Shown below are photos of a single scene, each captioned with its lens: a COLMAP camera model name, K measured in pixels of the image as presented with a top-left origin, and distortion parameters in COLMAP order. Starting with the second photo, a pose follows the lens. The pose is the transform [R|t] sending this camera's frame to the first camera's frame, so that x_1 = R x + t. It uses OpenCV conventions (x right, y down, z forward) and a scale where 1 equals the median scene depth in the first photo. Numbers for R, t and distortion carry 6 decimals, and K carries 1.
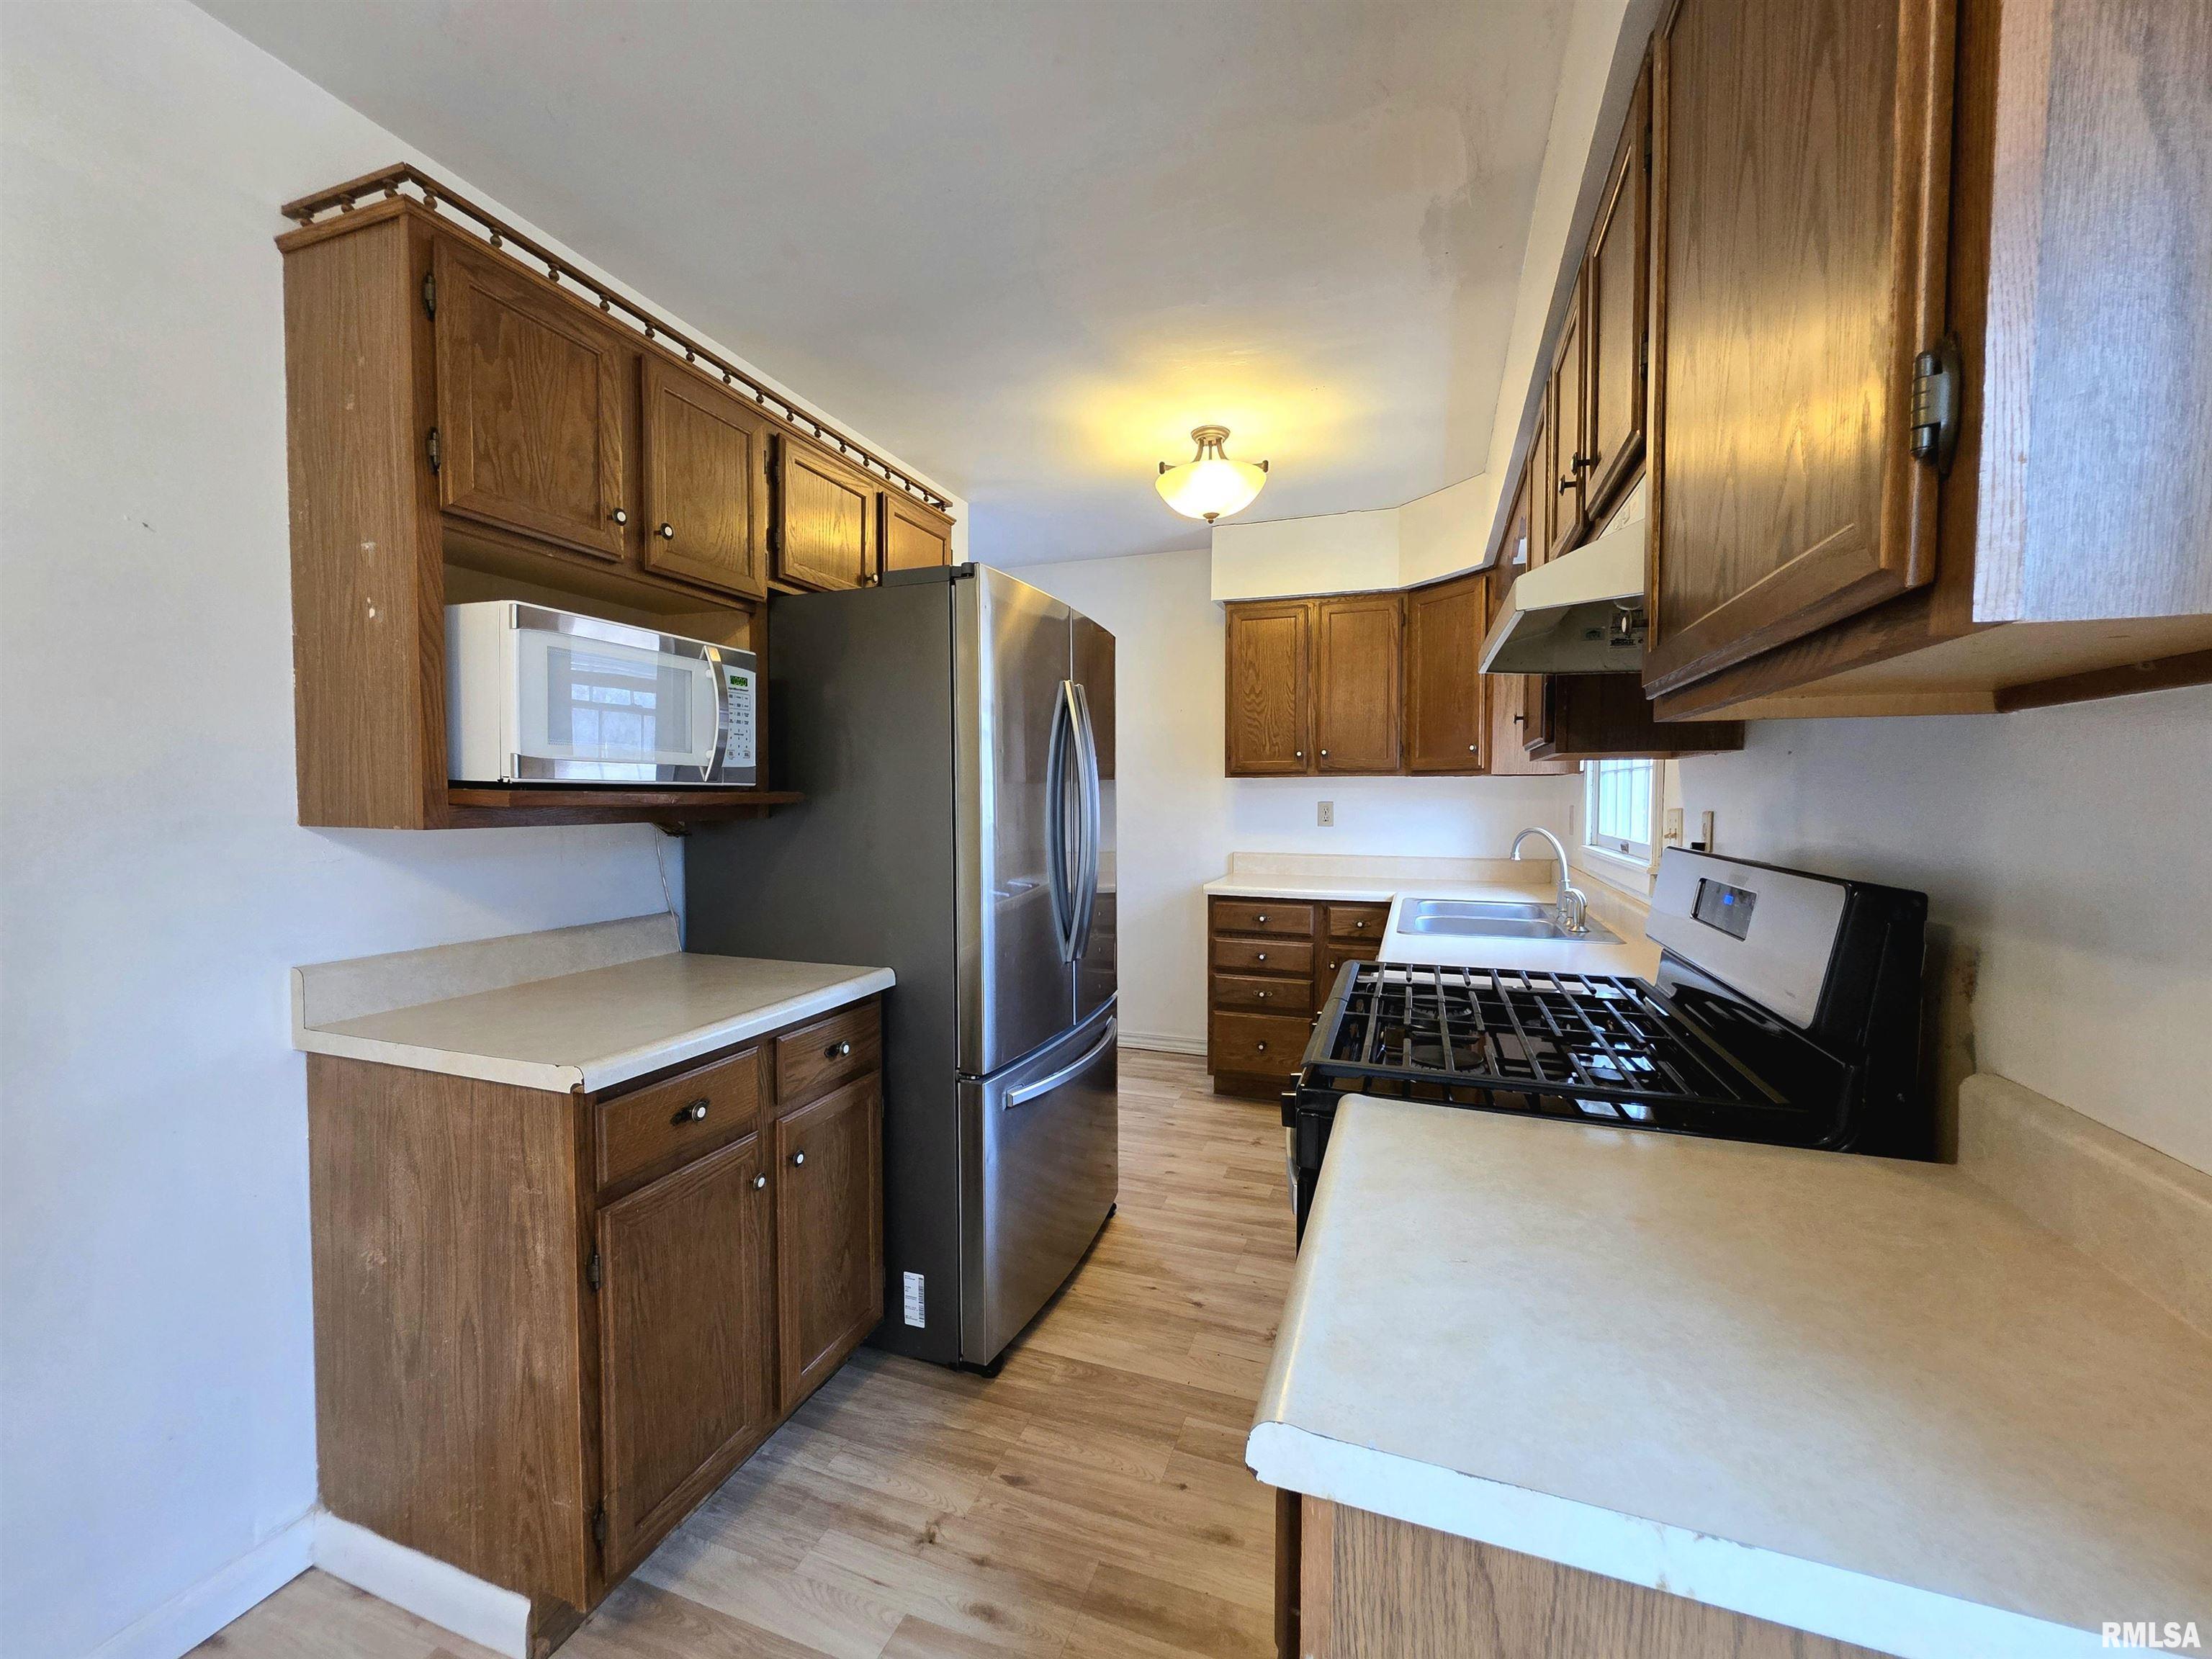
lens RADIAL K [[883.5, 0, 1099.5], [0, 883.5, 831.0], [0, 0, 1]] dist [0.001610, -0.000012]
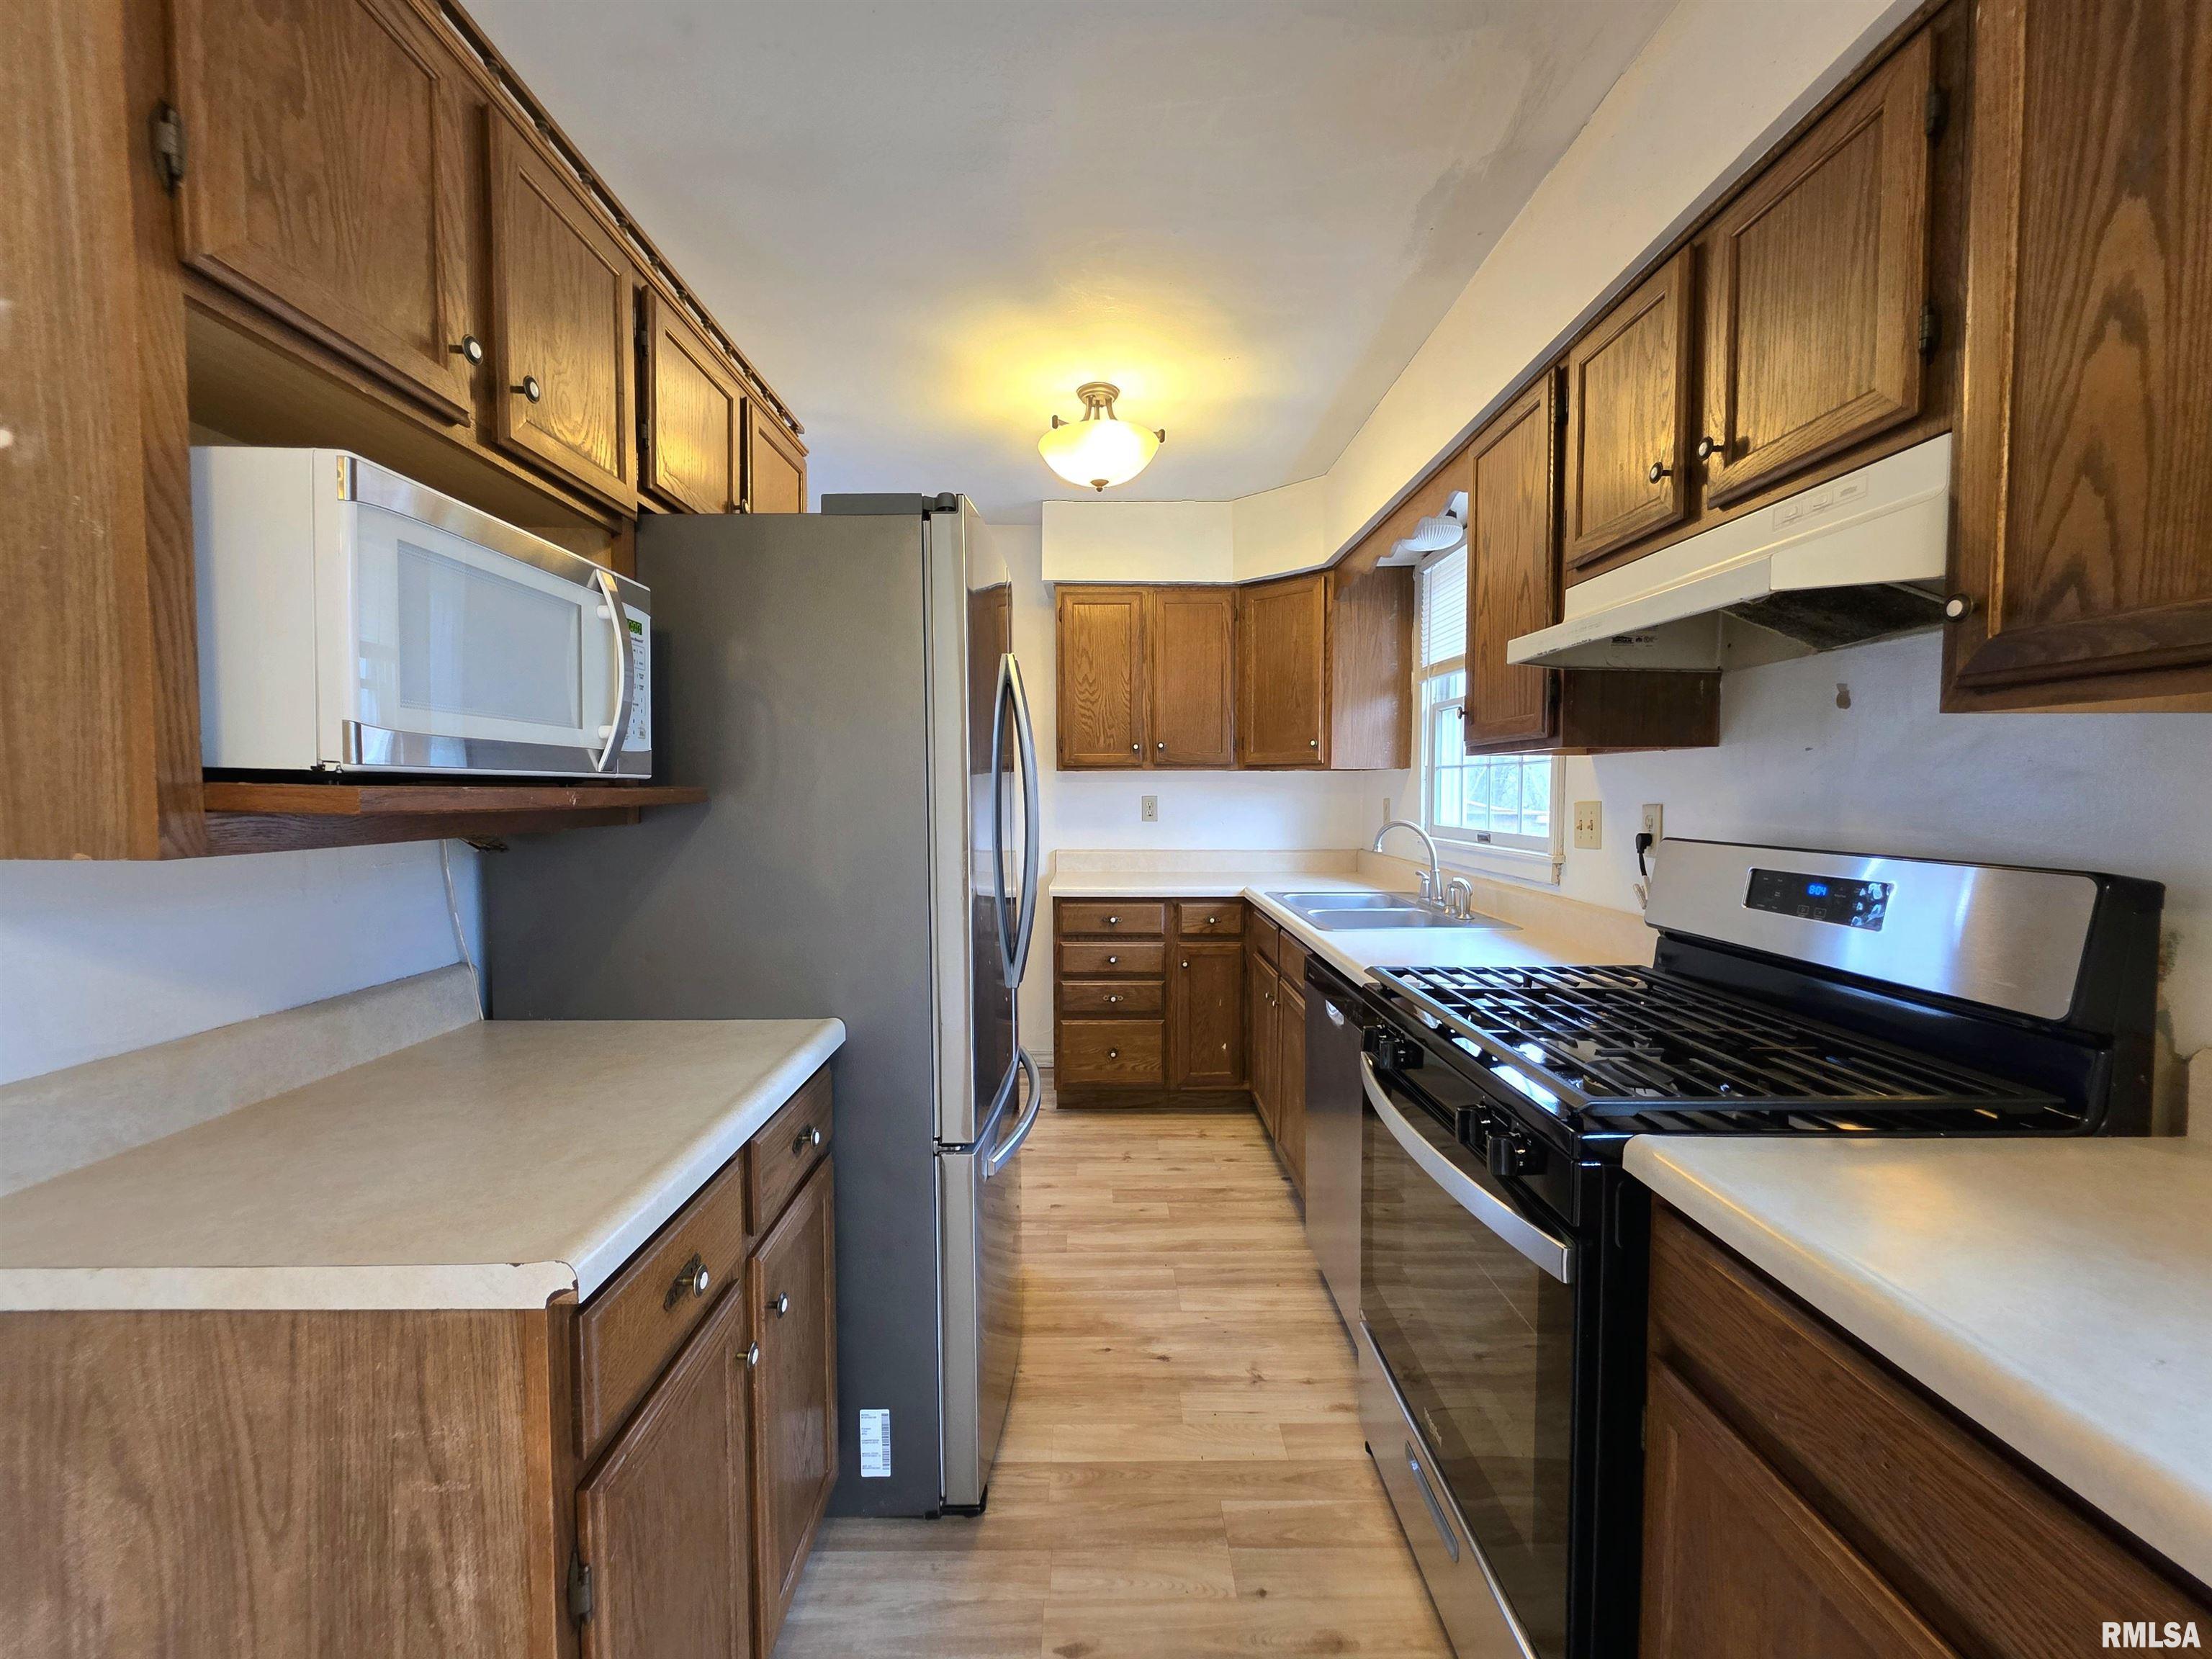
lens RADIAL K [[883.5, 0, 1098.7], [0, 883.5, 831.0], [0, 0, 1]] dist [0.001610, -0.000012]
pose [[0.938220, -0.018646, 0.345536, -0.283635], [0.016298, 0.999820, 0.009698, -0.010057], [-0.345655, -0.003468, 0.938355, 0.207679]]
